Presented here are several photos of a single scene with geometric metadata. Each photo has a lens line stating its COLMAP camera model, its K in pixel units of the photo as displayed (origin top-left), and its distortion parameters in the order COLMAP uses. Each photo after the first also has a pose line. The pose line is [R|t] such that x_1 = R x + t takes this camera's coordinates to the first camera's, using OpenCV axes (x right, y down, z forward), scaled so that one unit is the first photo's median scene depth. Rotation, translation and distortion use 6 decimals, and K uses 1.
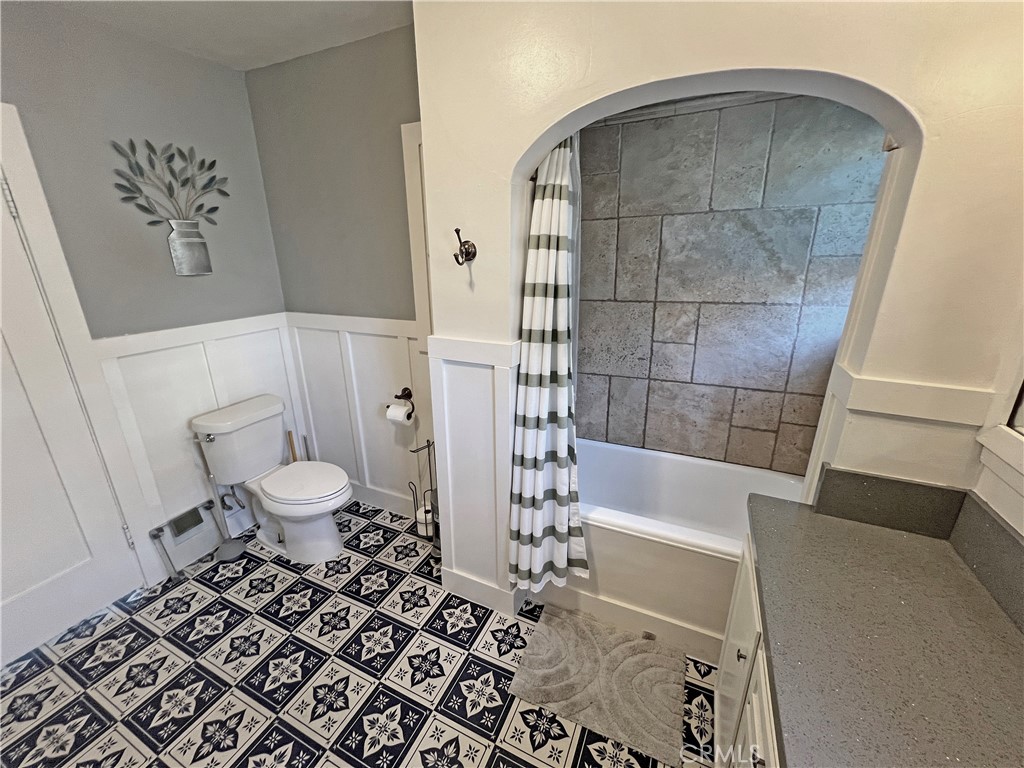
lens RADIAL K [[409.3, 0, 508.0], [0, 409.3, 381.8], [0, 0, 1]] dist [-0.002116, 0.001270]
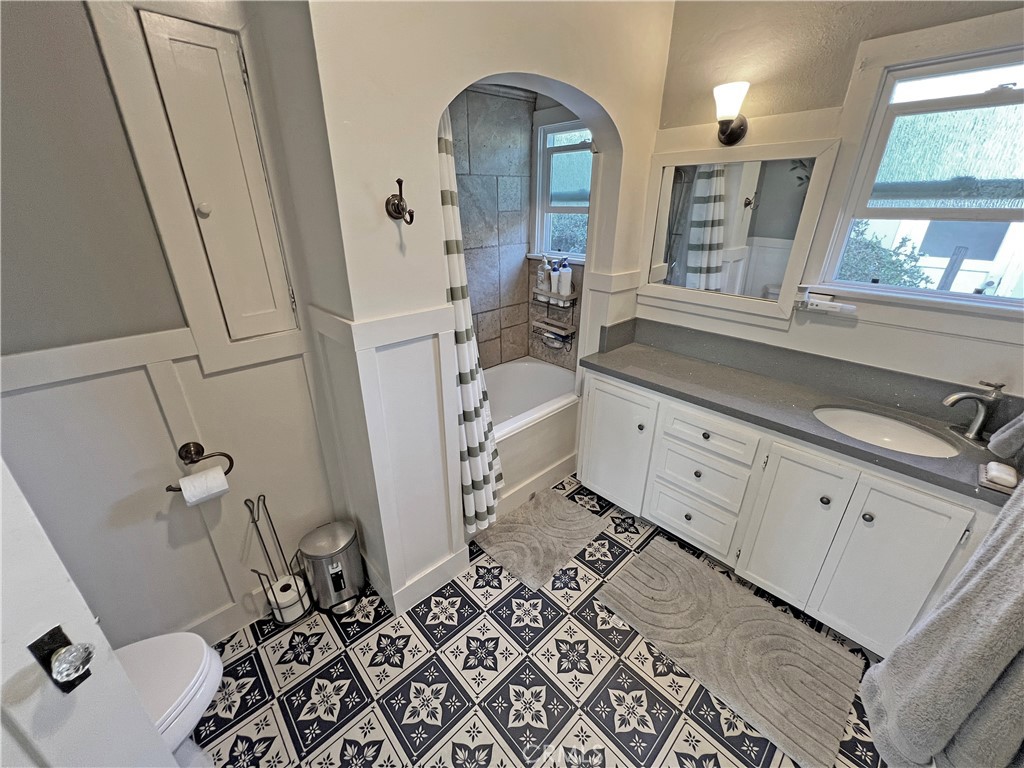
lens RADIAL K [[409.3, 0, 508.0], [0, 409.3, 383.4], [0, 0, 1]] dist [-0.002116, 0.001270]
pose [[0.368995, -0.364550, 0.854954, -0.772768], [0.282731, 0.920301, 0.270389, -0.133634], [-0.885385, 0.141950, 0.442656, 0.428504]]
